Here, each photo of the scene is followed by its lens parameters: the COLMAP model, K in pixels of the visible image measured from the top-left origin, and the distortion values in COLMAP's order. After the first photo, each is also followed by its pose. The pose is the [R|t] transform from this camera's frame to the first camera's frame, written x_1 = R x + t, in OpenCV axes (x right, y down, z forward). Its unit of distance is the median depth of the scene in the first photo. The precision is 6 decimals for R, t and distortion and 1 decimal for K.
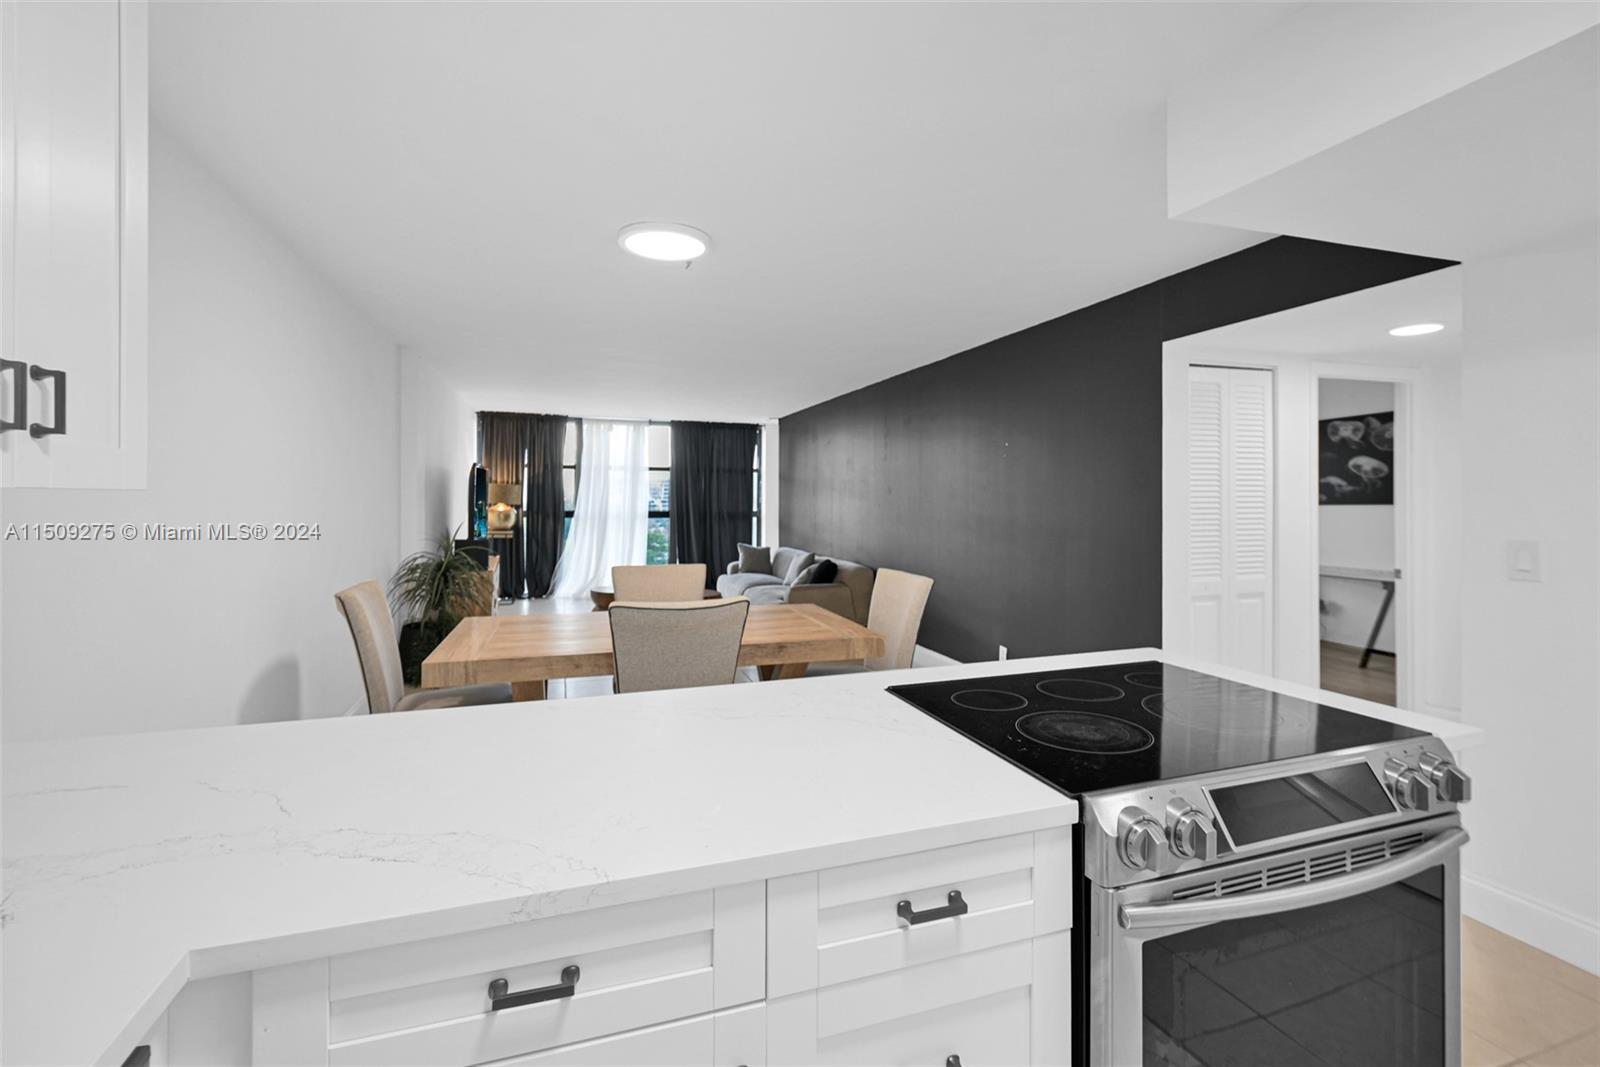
lens RADIAL K [[698.5, 0, 804.5], [0, 698.5, 518.9], [0, 0, 1]] dist [-0.004202, -0.000654]
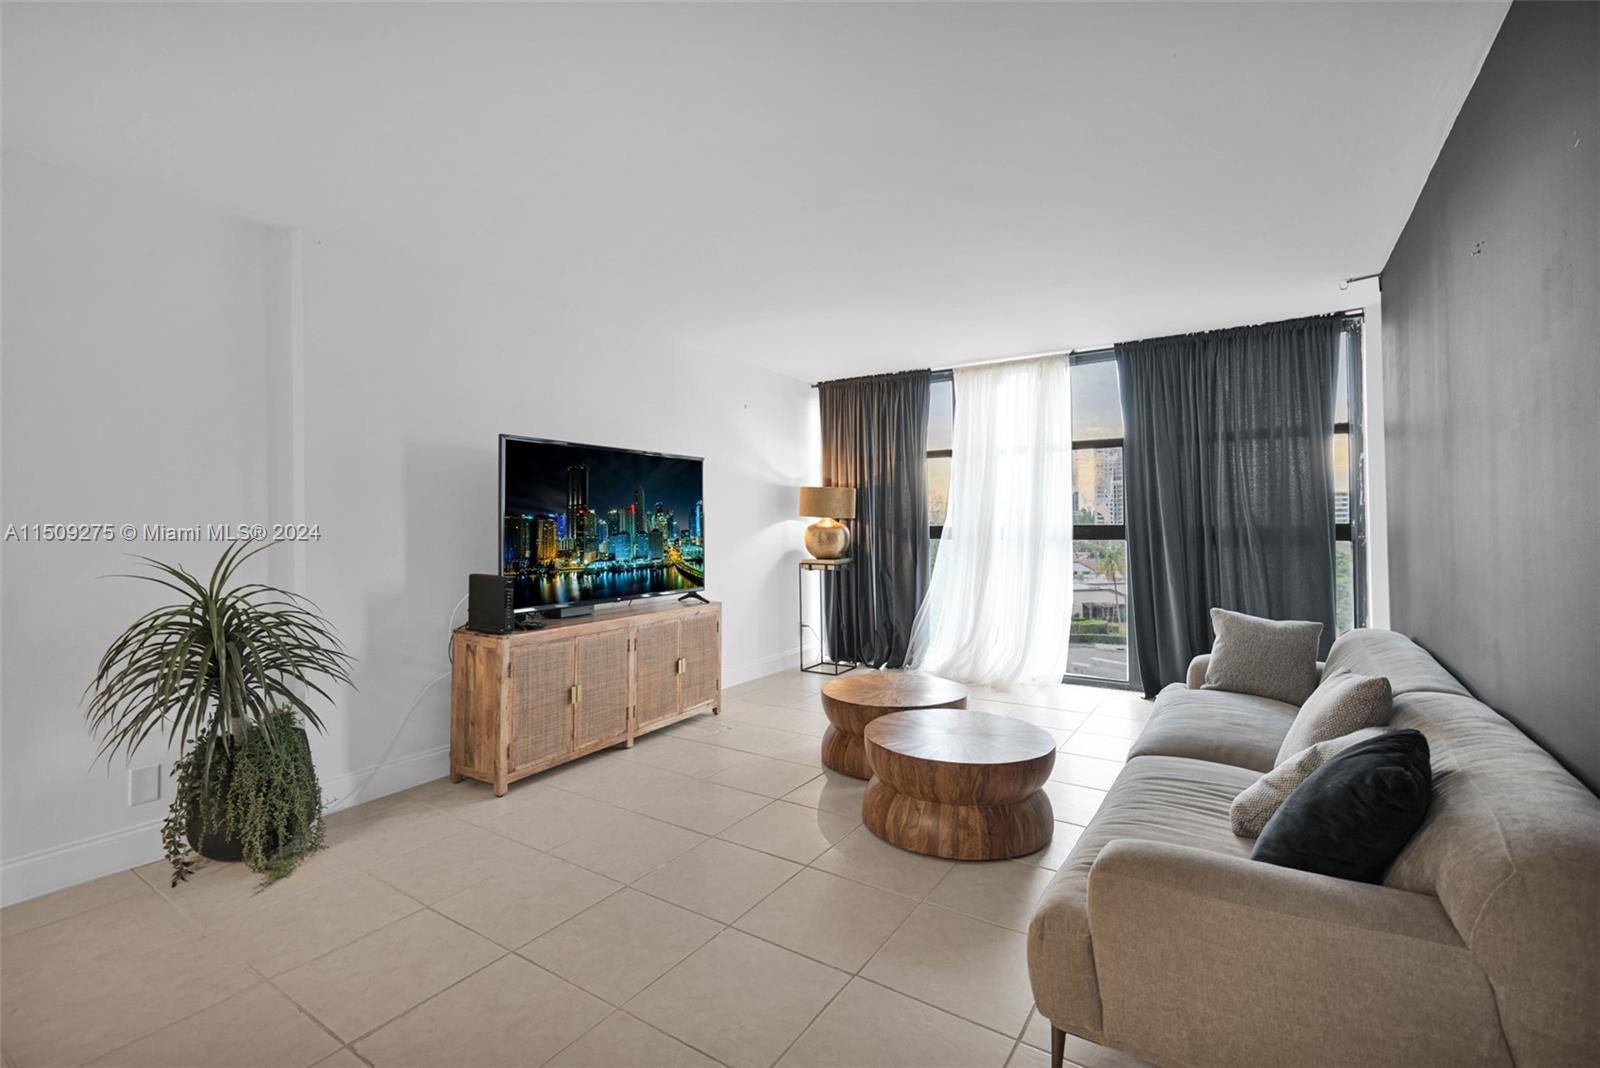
lens RADIAL K [[698.5, 0, 801.7], [0, 698.5, 523.6], [0, 0, 1]] dist [-0.004202, -0.000654]
pose [[0.611610, -0.012280, -0.791064, 0.065398], [-0.007895, 0.999735, -0.021623, -0.000888], [0.791120, 0.019471, 0.611351, 0.544710]]
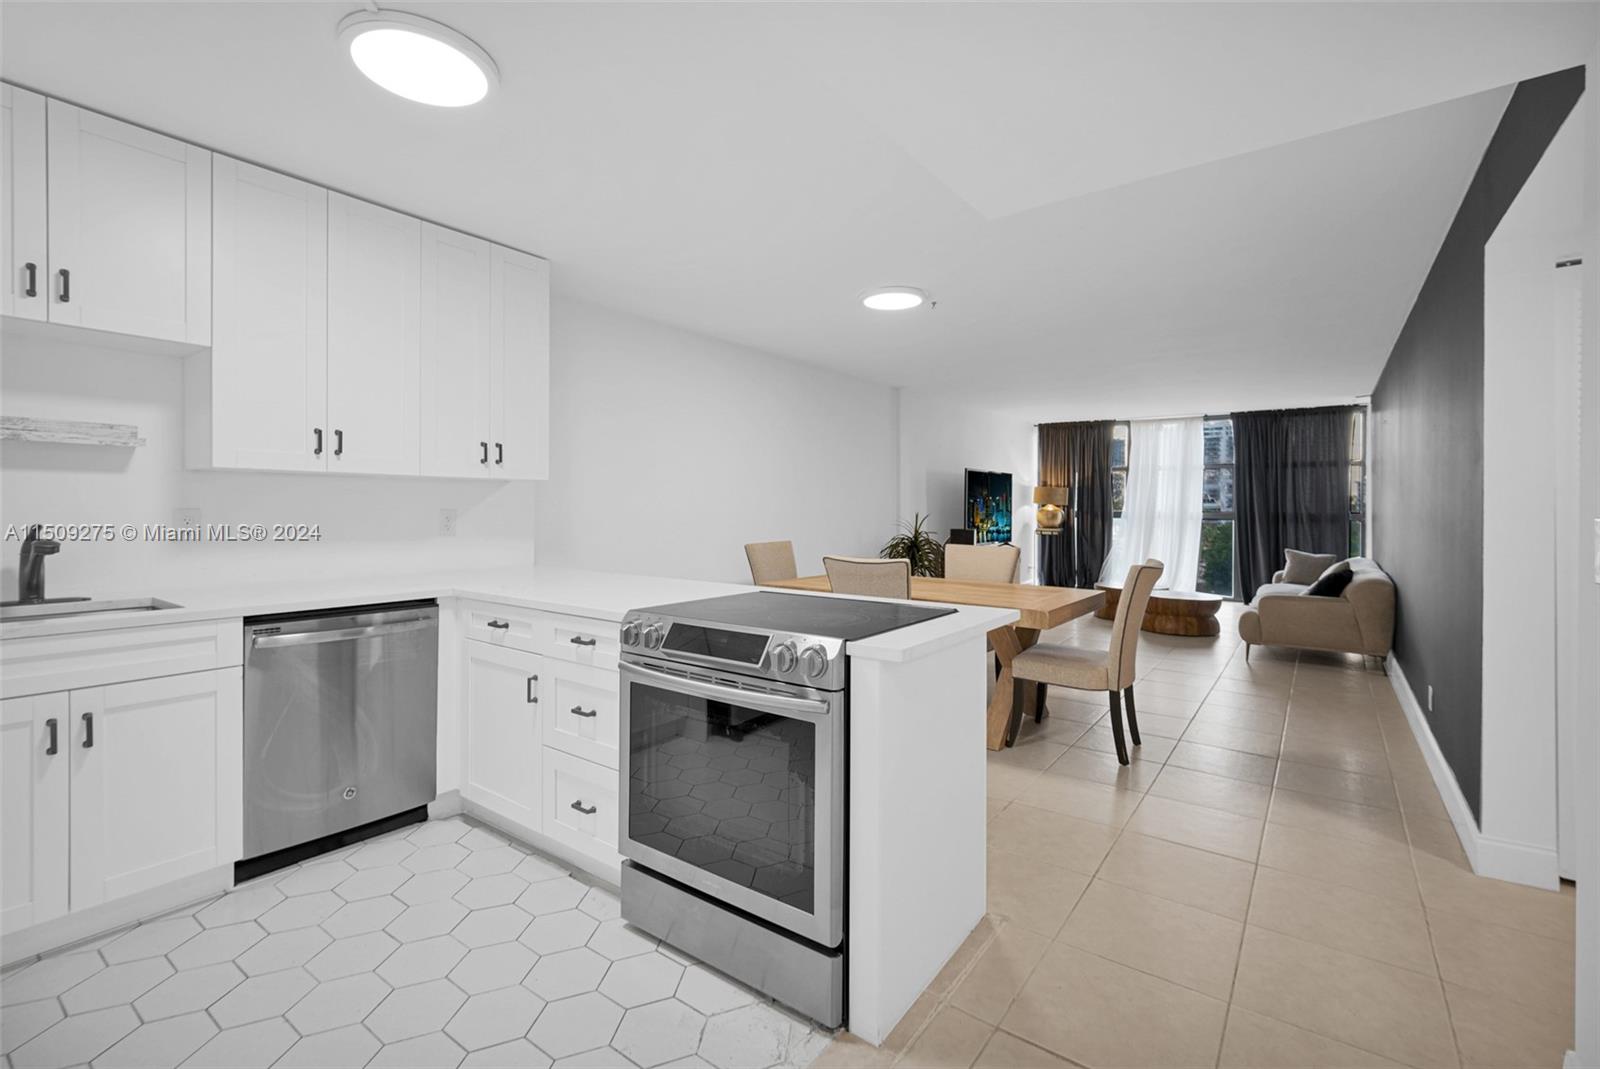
lens RADIAL K [[699.7, 0, 801.0], [0, 699.7, 514.6], [0, 0, 1]] dist [0.002010, 0.000395]
pose [[0.567897, 0.007159, -0.823068, 0.253902], [-0.022036, 0.999736, -0.006508, 0.010947], [0.822804, 0.021833, 0.567905, 0.021459]]
